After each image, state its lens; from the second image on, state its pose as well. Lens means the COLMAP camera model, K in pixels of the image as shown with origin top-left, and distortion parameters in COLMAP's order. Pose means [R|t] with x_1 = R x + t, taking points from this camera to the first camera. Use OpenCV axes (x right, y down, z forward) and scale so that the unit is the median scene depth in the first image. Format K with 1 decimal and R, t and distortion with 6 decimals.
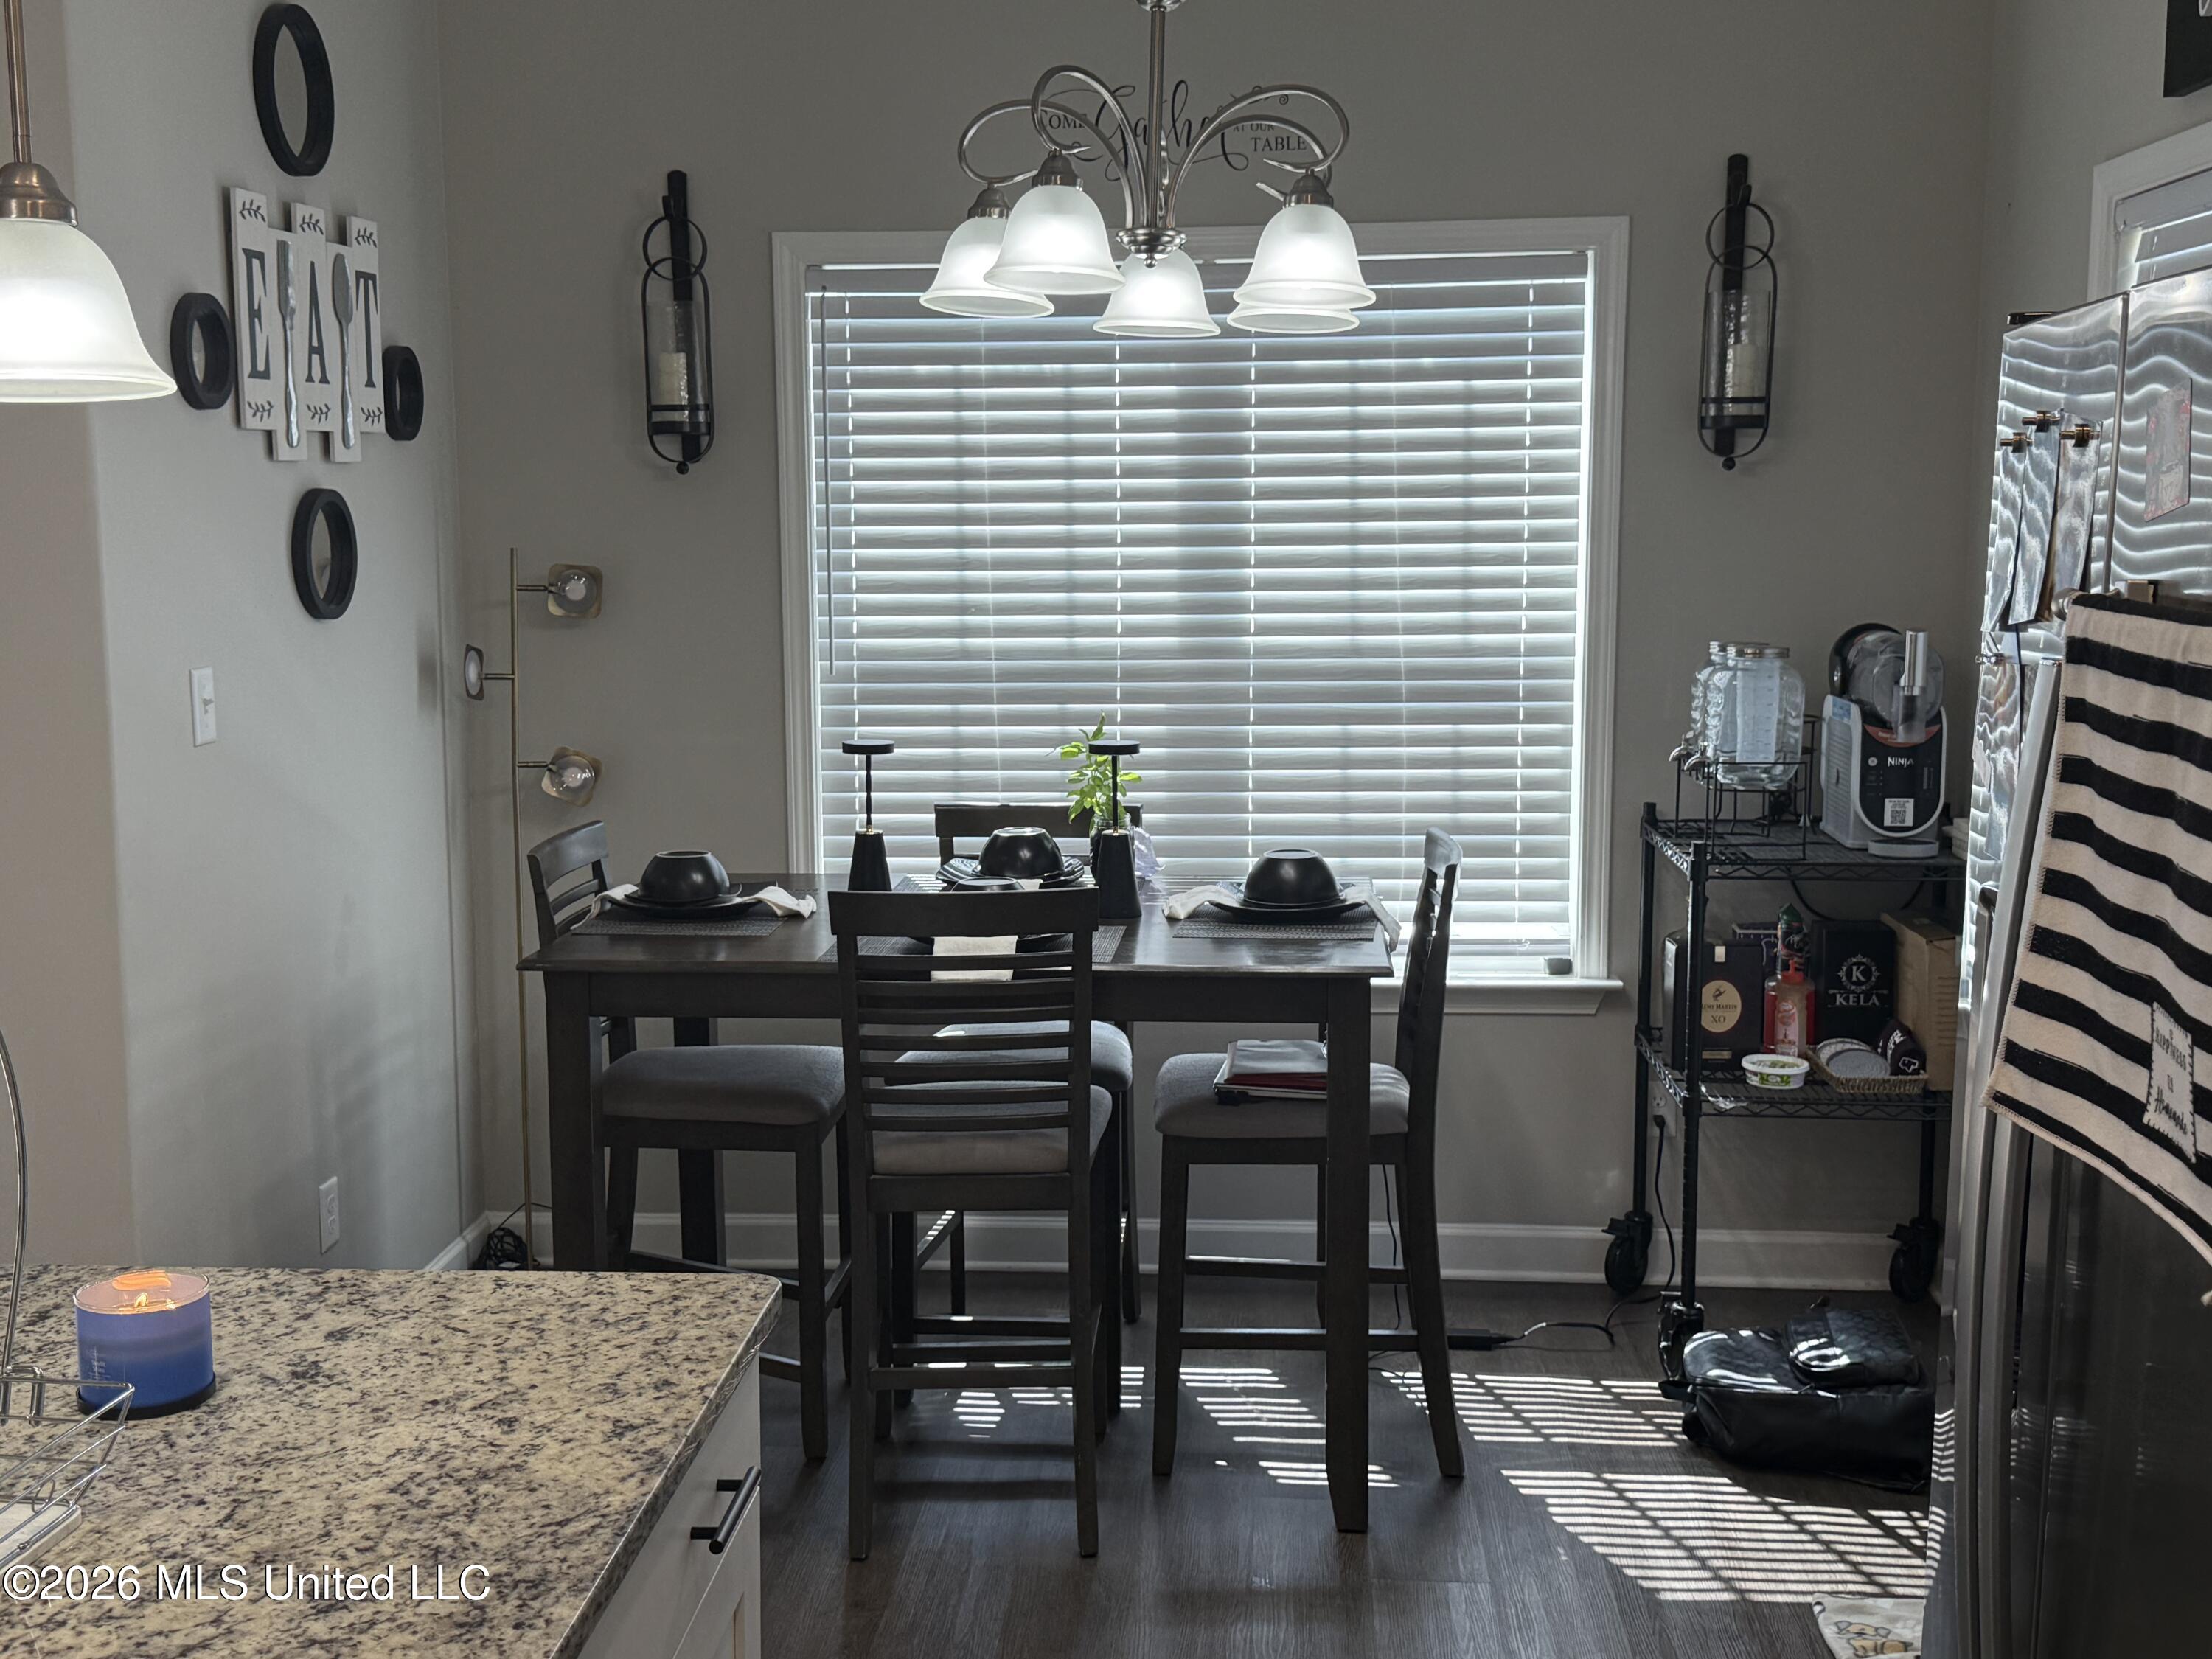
lens RADIAL K [[2460.3, 0, 1106.8], [0, 2460.3, 828.3], [0, 0, 1]] dist [0.011265, 0.000000]
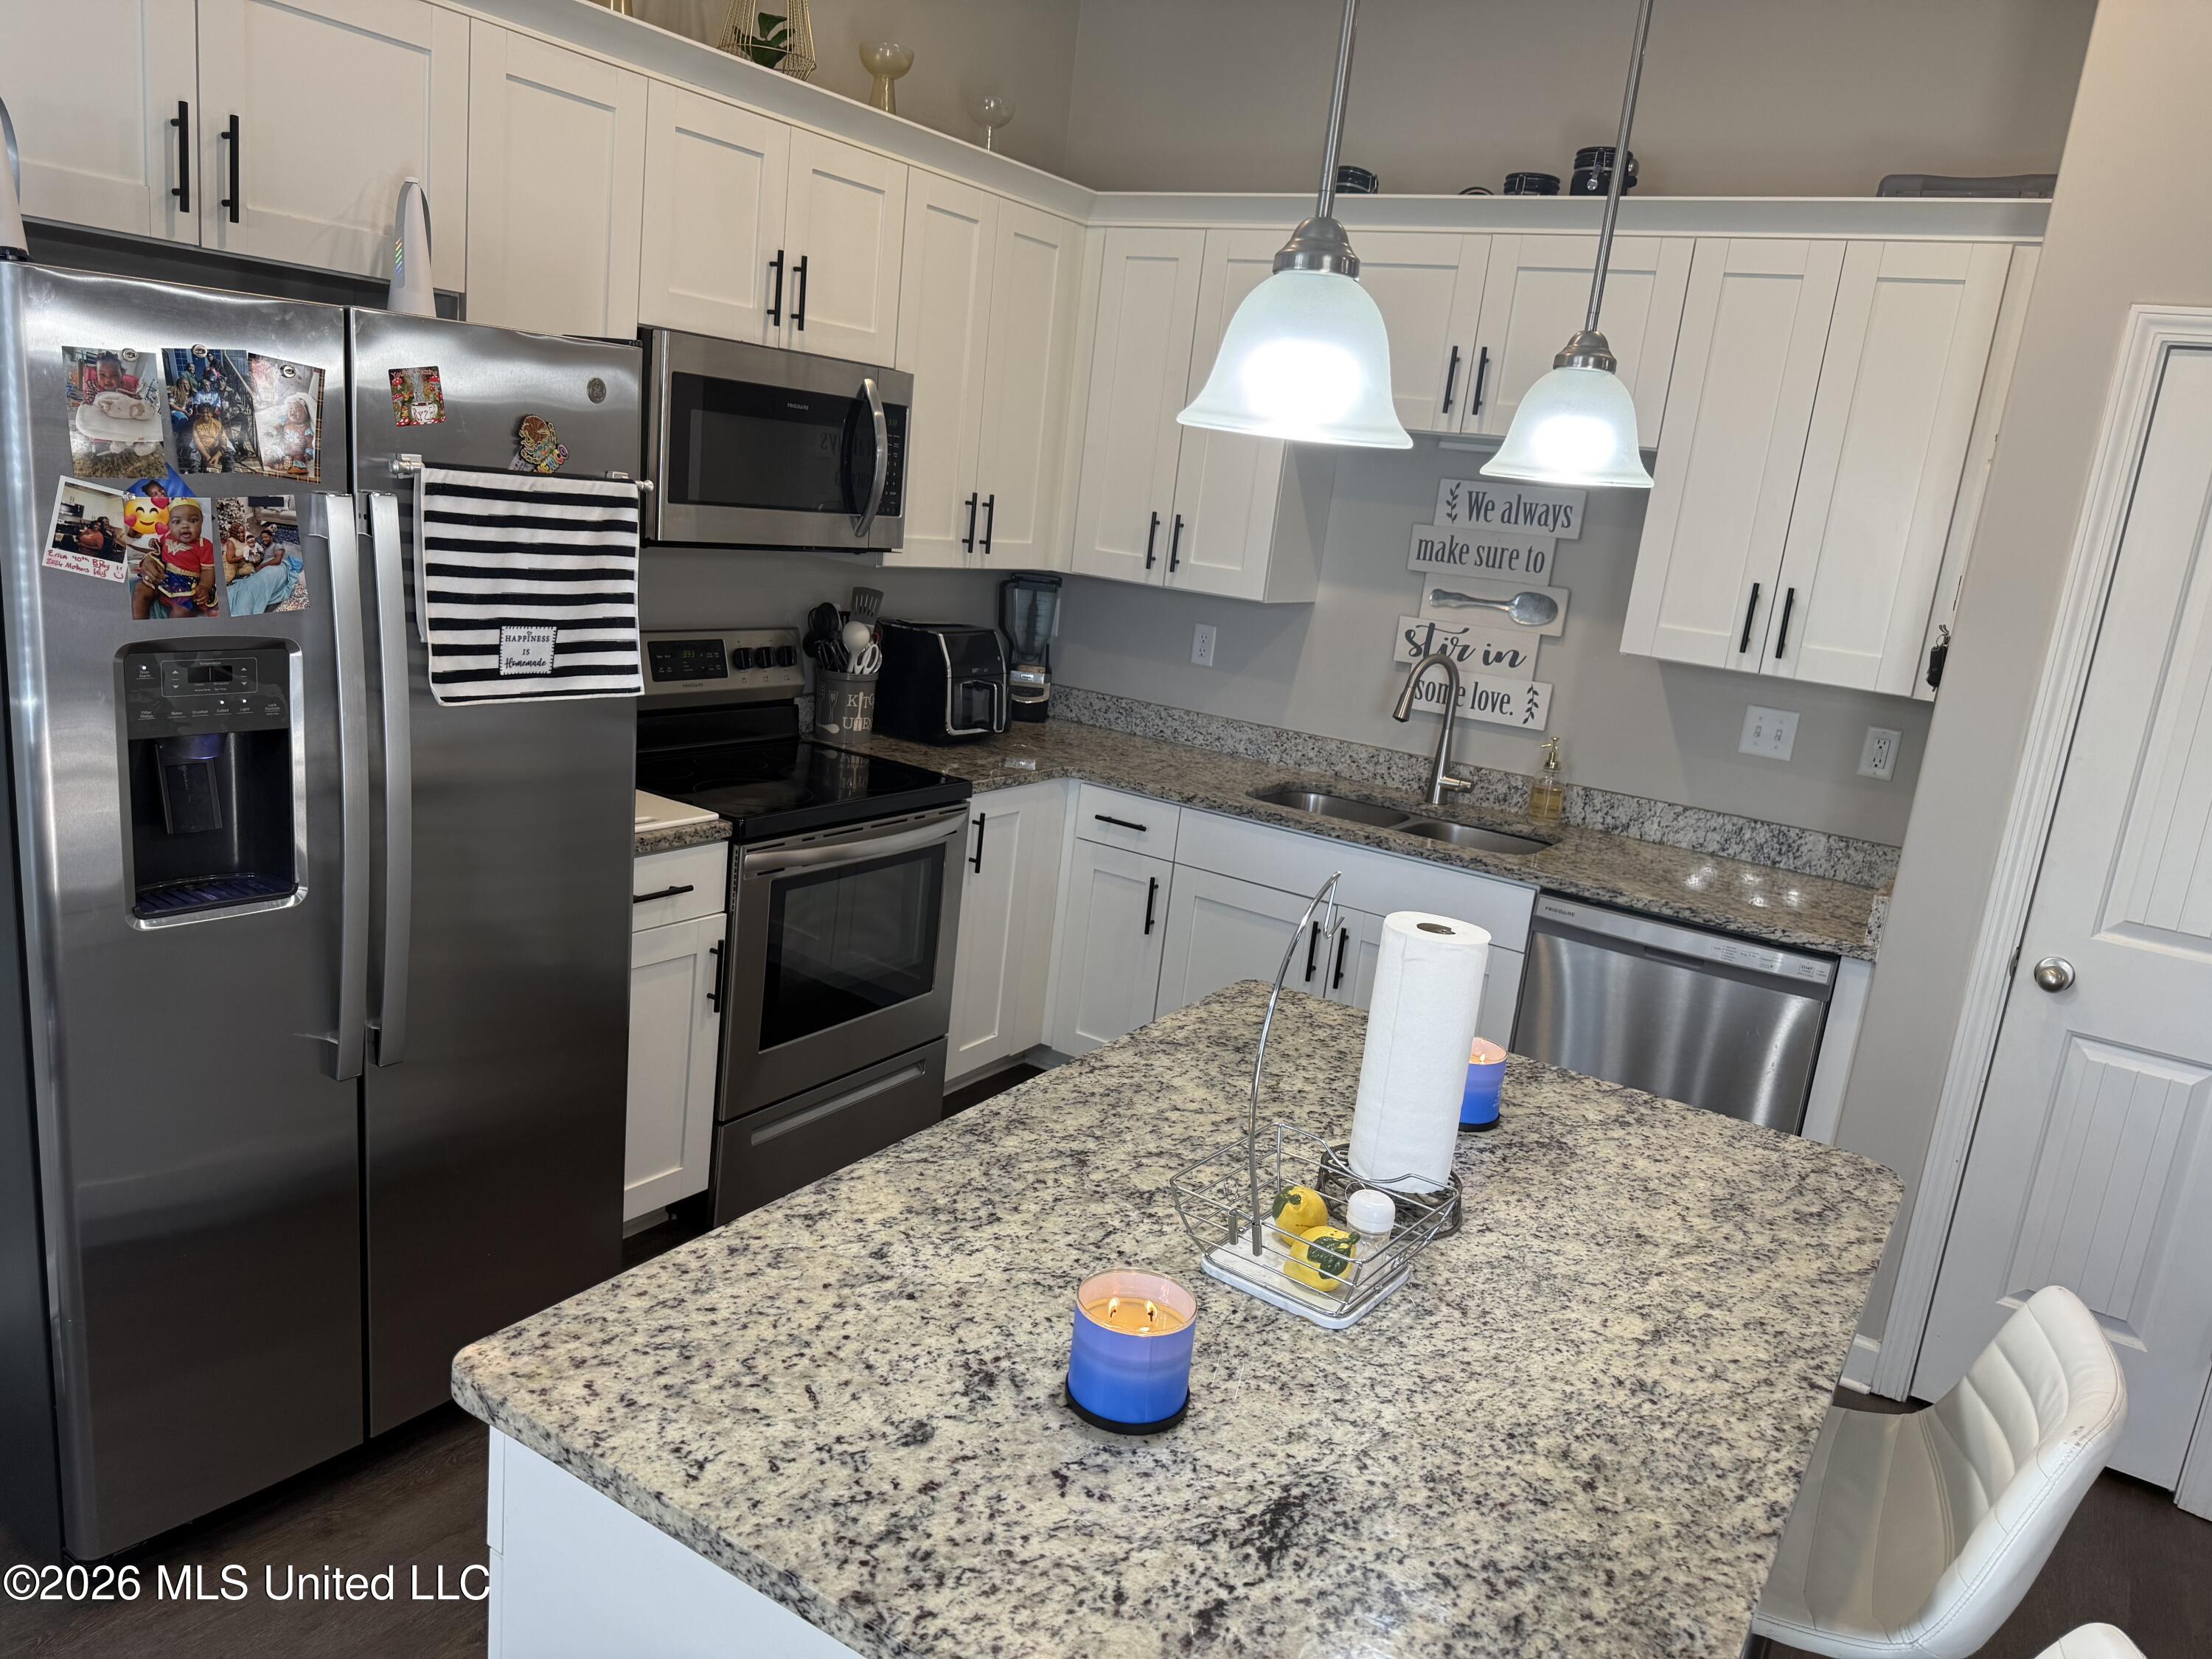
lens RADIAL K [[1549.1, 0, 1109.5], [0, 1549.1, 831.3], [0, 0, 1]] dist [0.002833, 0.000177]
pose [[-0.868010, -0.201524, 0.453814, -0.695755], [-0.030377, 0.933779, 0.356558, -0.252304], [-0.495617, 0.295710, -0.816651, 1.613208]]
